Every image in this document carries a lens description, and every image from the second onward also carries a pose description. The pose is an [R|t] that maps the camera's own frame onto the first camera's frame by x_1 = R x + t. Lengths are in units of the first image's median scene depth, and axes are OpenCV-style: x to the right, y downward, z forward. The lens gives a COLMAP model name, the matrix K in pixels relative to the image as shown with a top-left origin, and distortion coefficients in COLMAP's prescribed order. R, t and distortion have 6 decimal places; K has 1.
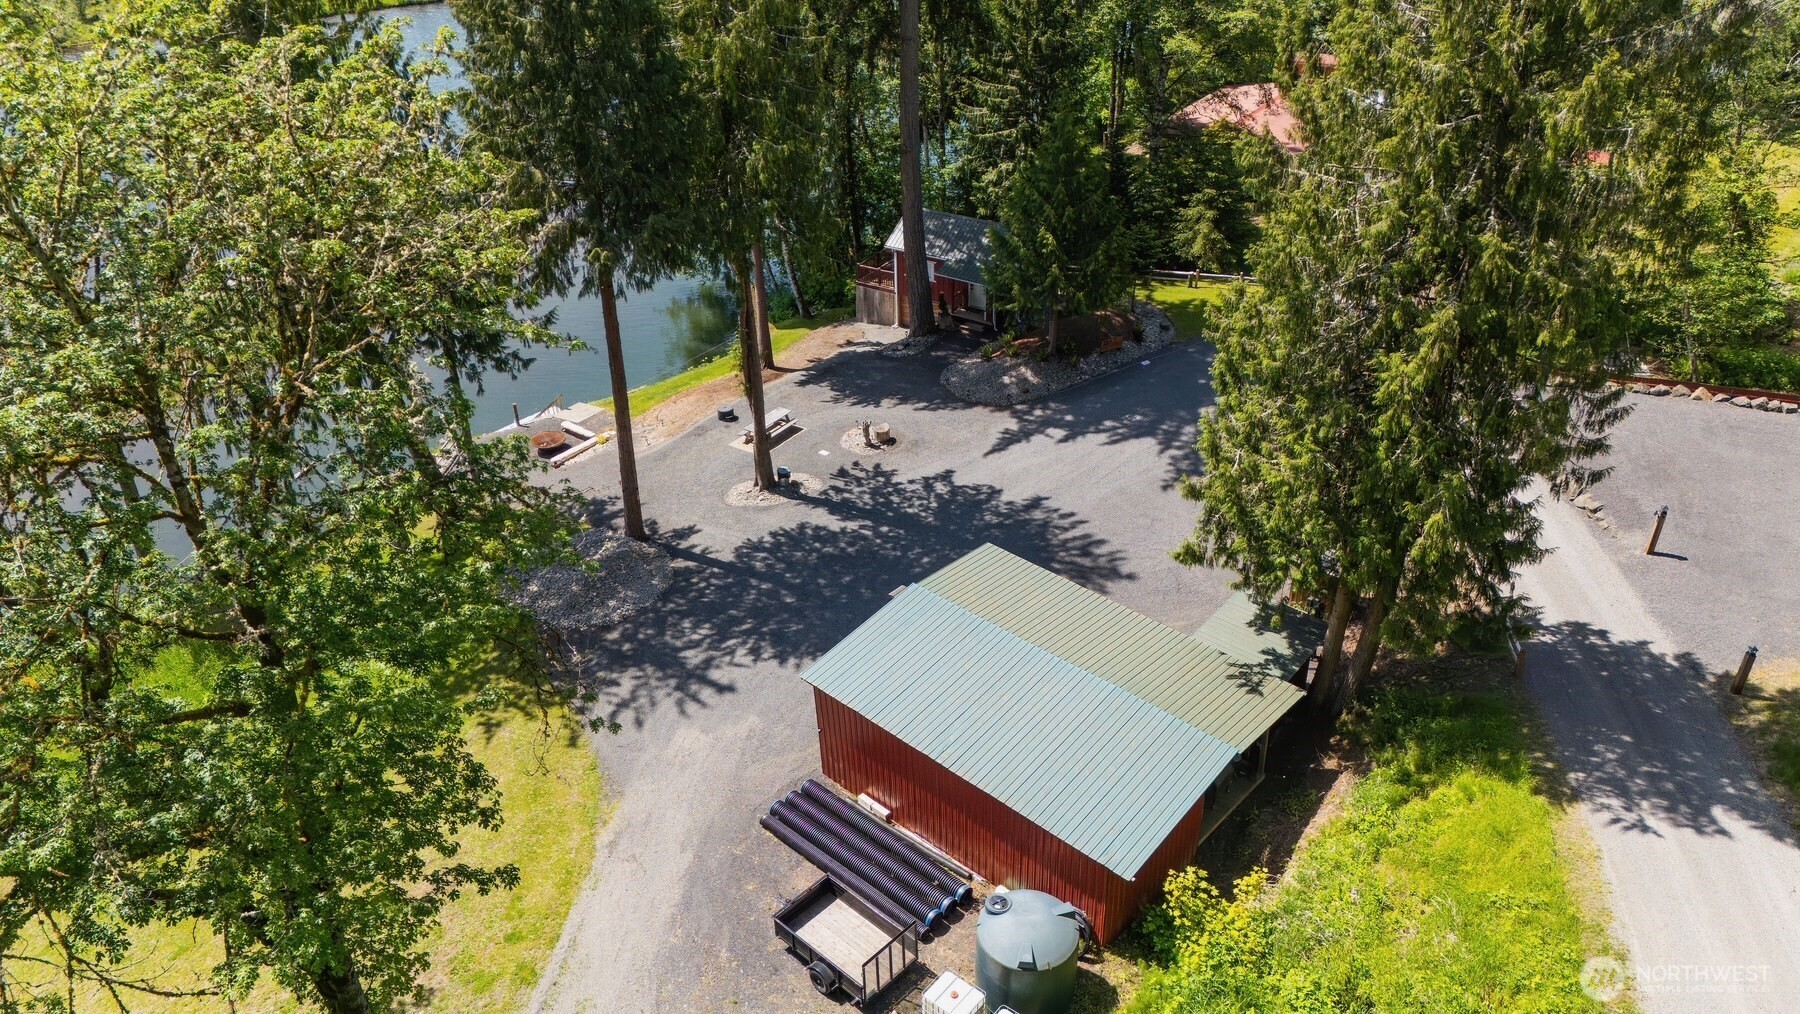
lens RADIAL K [[1329.4, 0, 900.0], [0, 1329.4, 507.0], [0, 0, 1]] dist [0.060722, -0.050253]
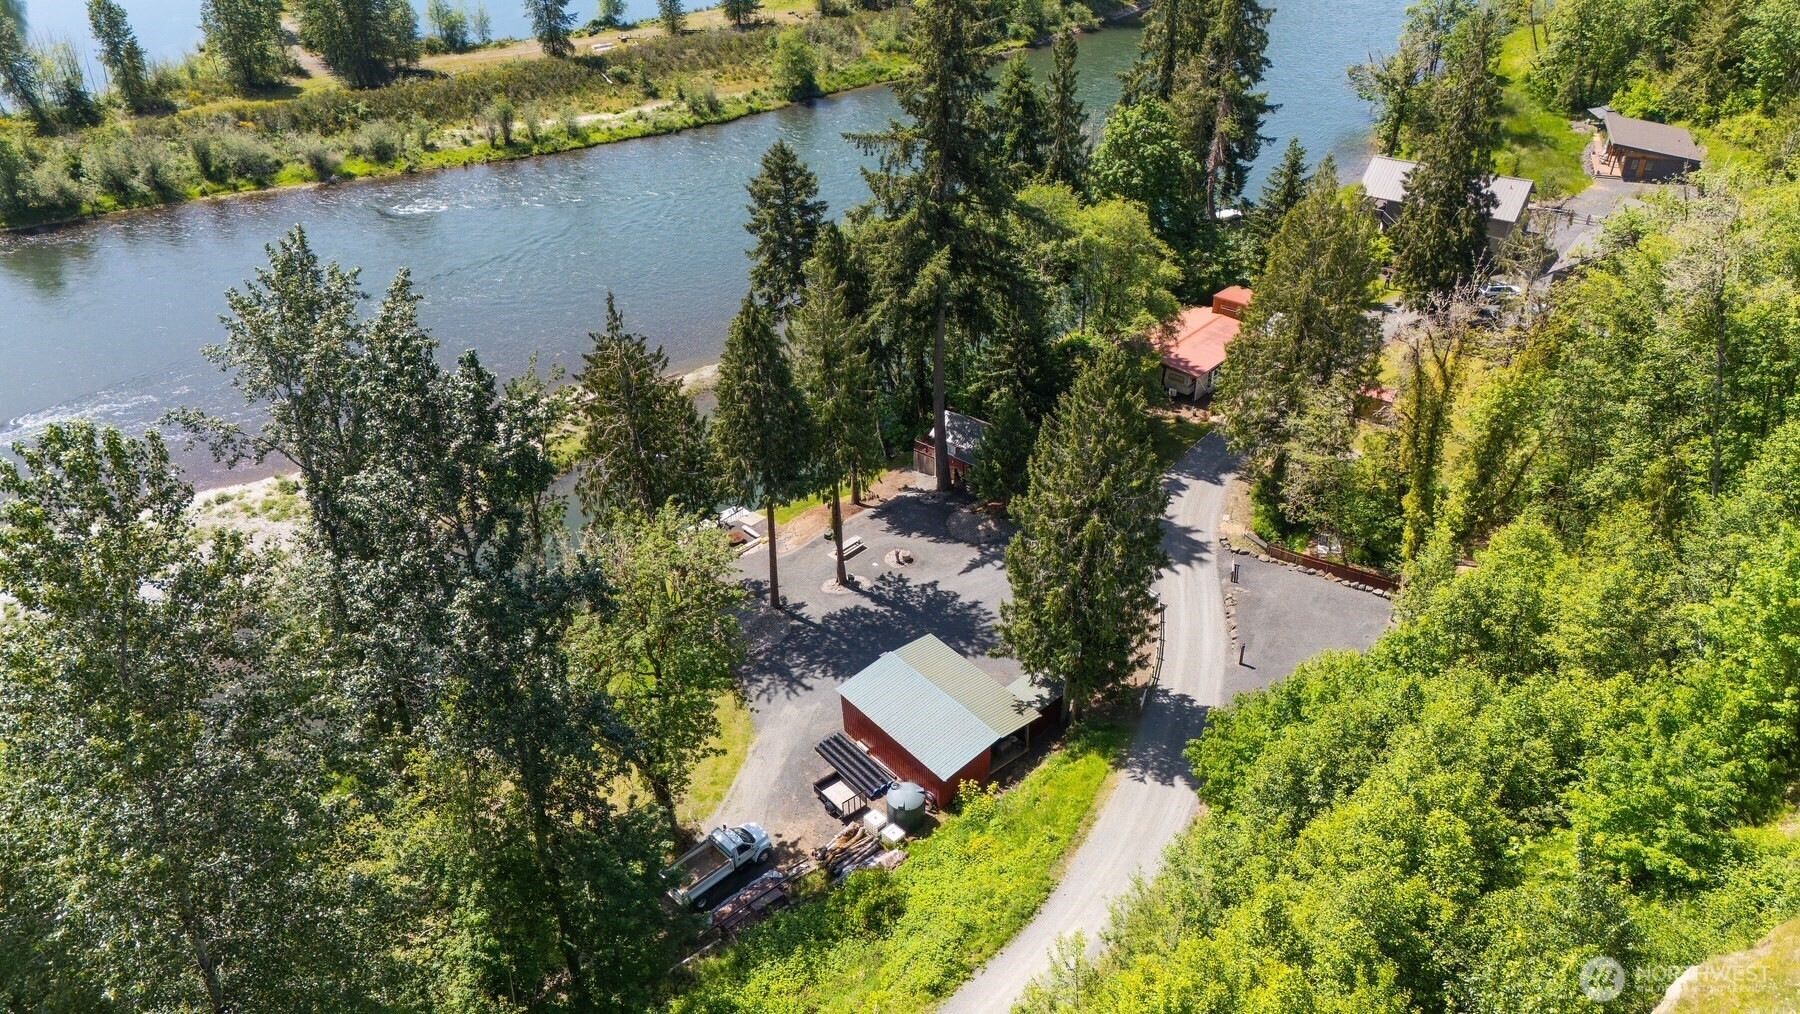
lens RADIAL K [[1322.5, 0, 900.0], [0, 1322.5, 507.0], [0, 0, 1]] dist [0.097765, -0.101027]
pose [[0.990545, 0.074135, -0.115429, 0.207855], [-0.070625, 0.996916, 0.034211, -0.206758], [0.117609, -0.025735, 0.992726, -0.959627]]
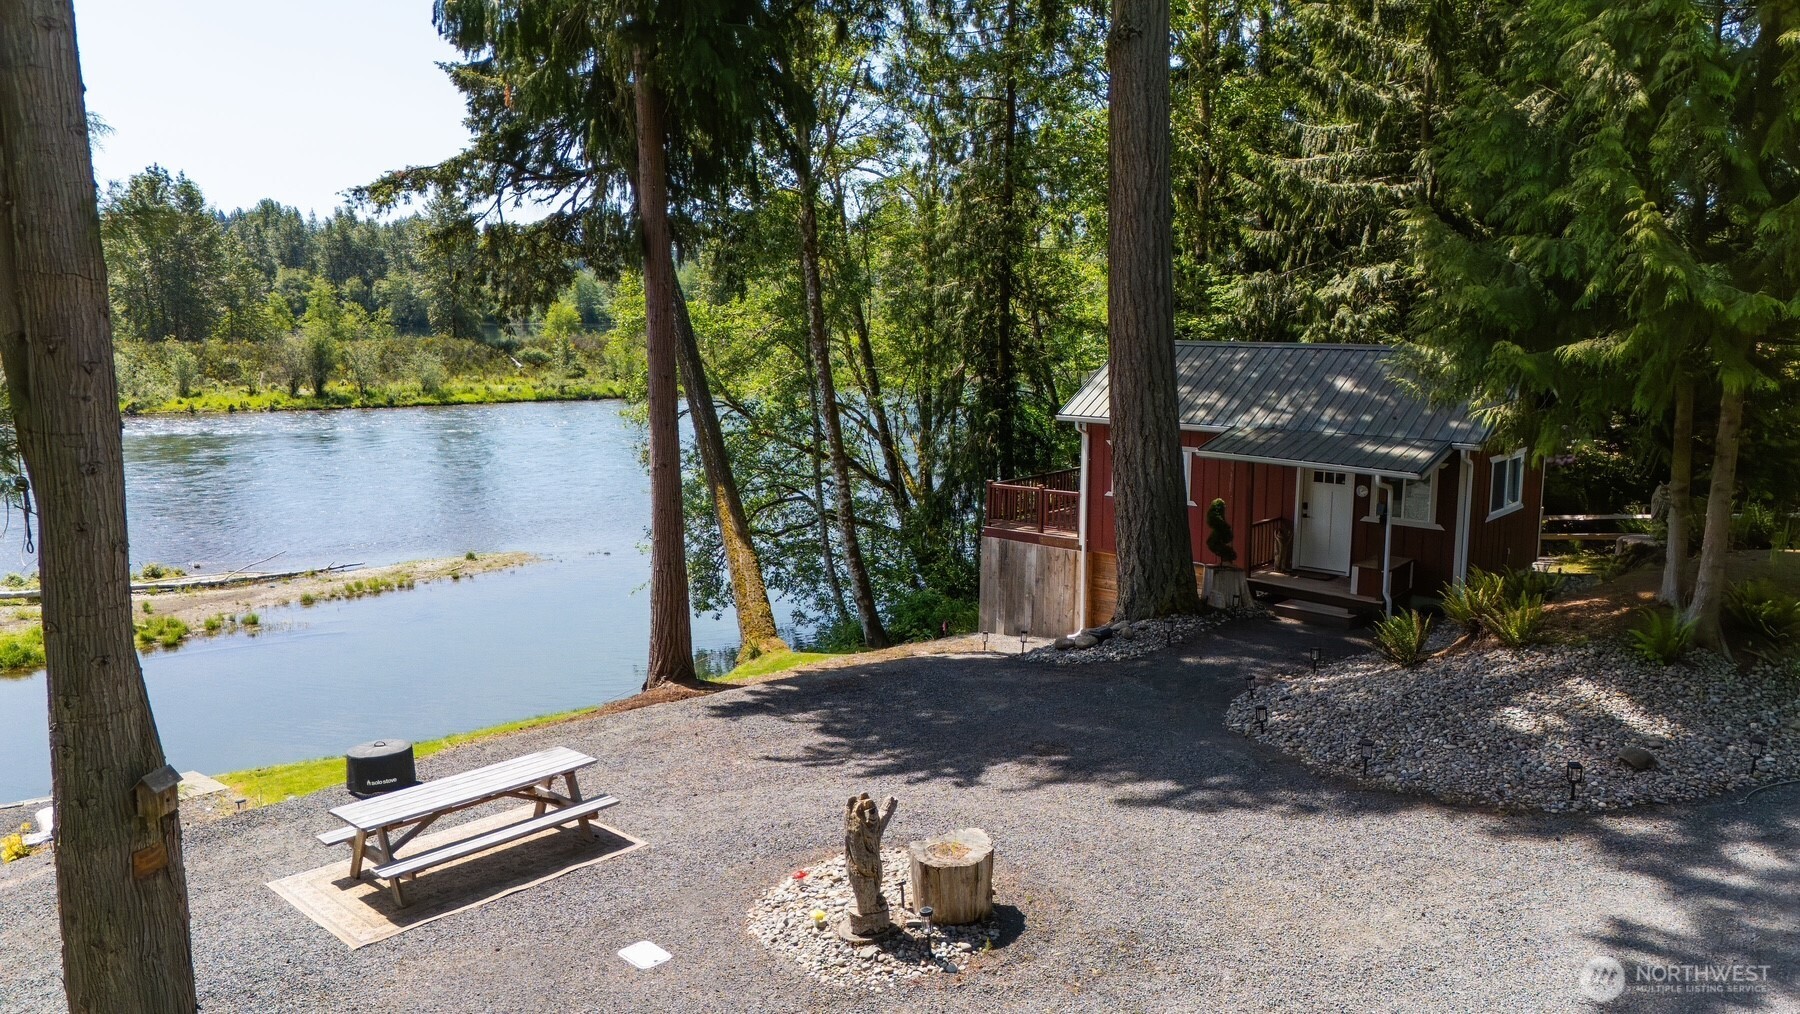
lens RADIAL K [[1322.5, 0, 900.0], [0, 1322.5, 507.0], [0, 0, 1]] dist [0.097765, -0.101027]
pose [[0.985249, 0.042512, -0.165764, 0.010686], [-0.102795, 0.921445, -0.374663, -0.034019], [0.136814, 0.386176, 0.912222, 0.869708]]
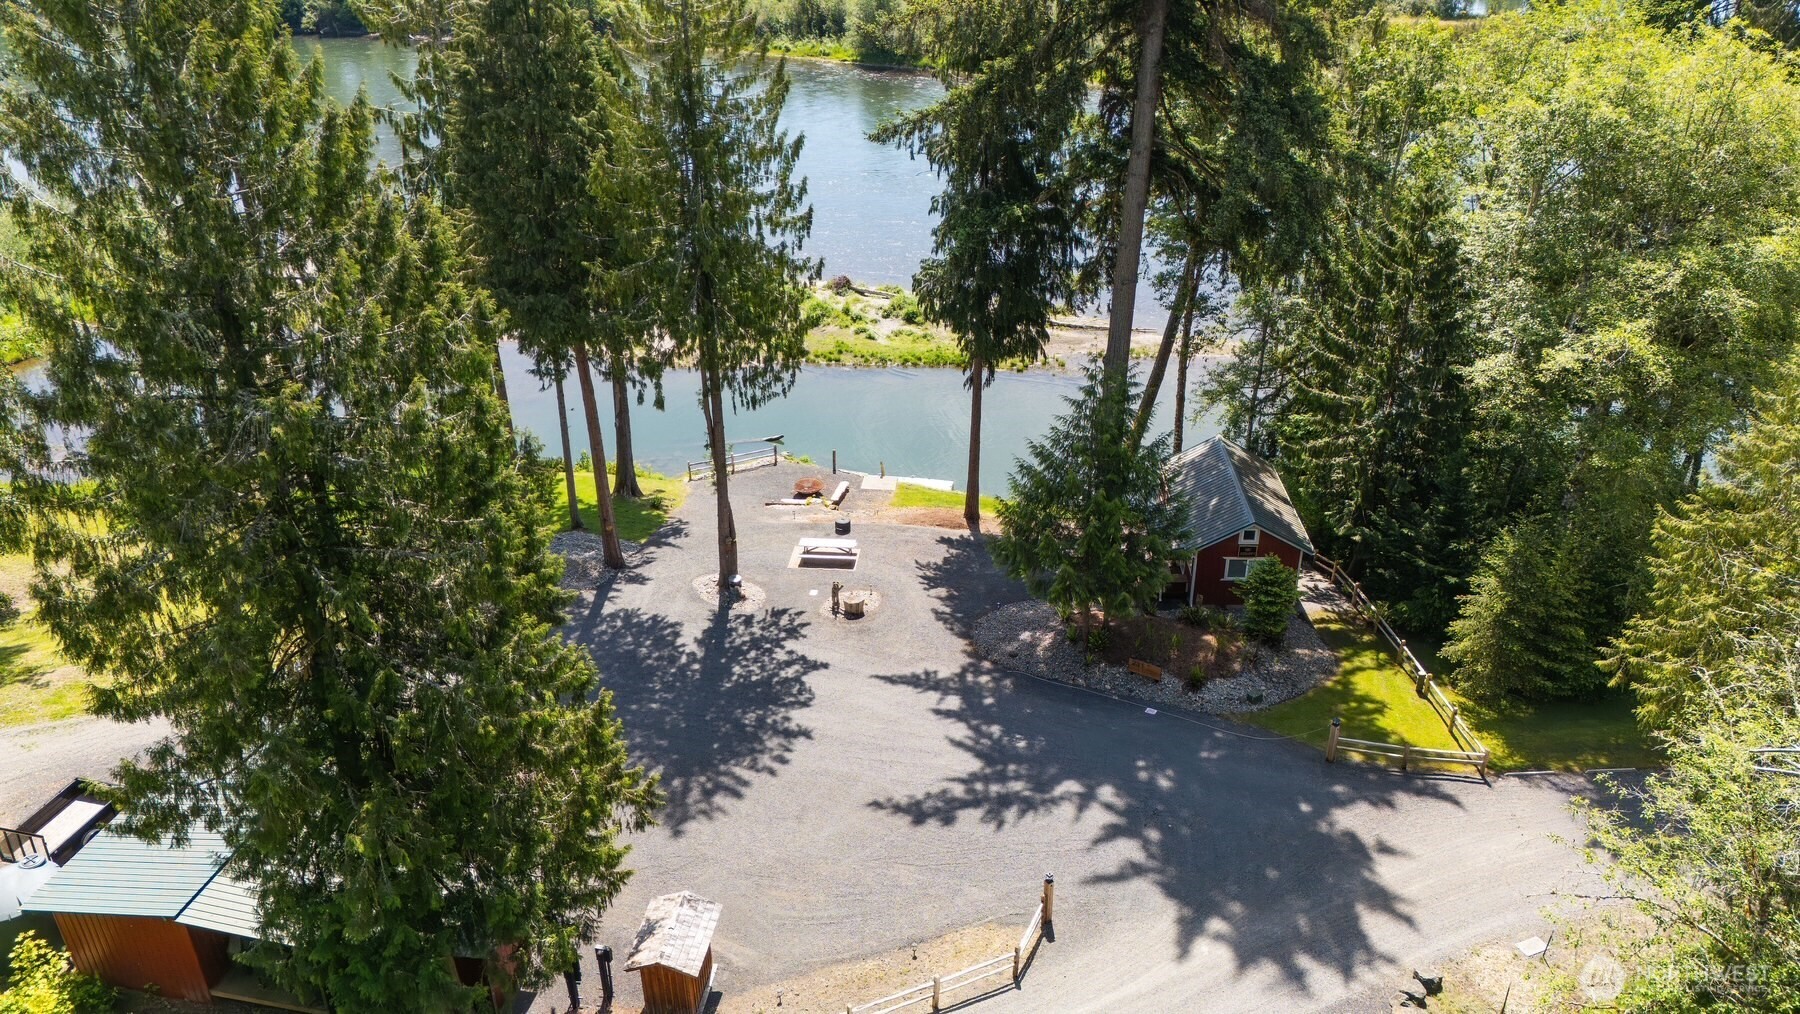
lens RADIAL K [[1322.5, 0, 900.0], [0, 1322.5, 507.0], [0, 0, 1]] dist [0.097765, -0.101027]
pose [[0.501985, 0.425253, -0.753108, 0.746311], [-0.454717, 0.870474, 0.188433, -0.336758], [0.735693, 0.247860, 0.630335, 0.445650]]
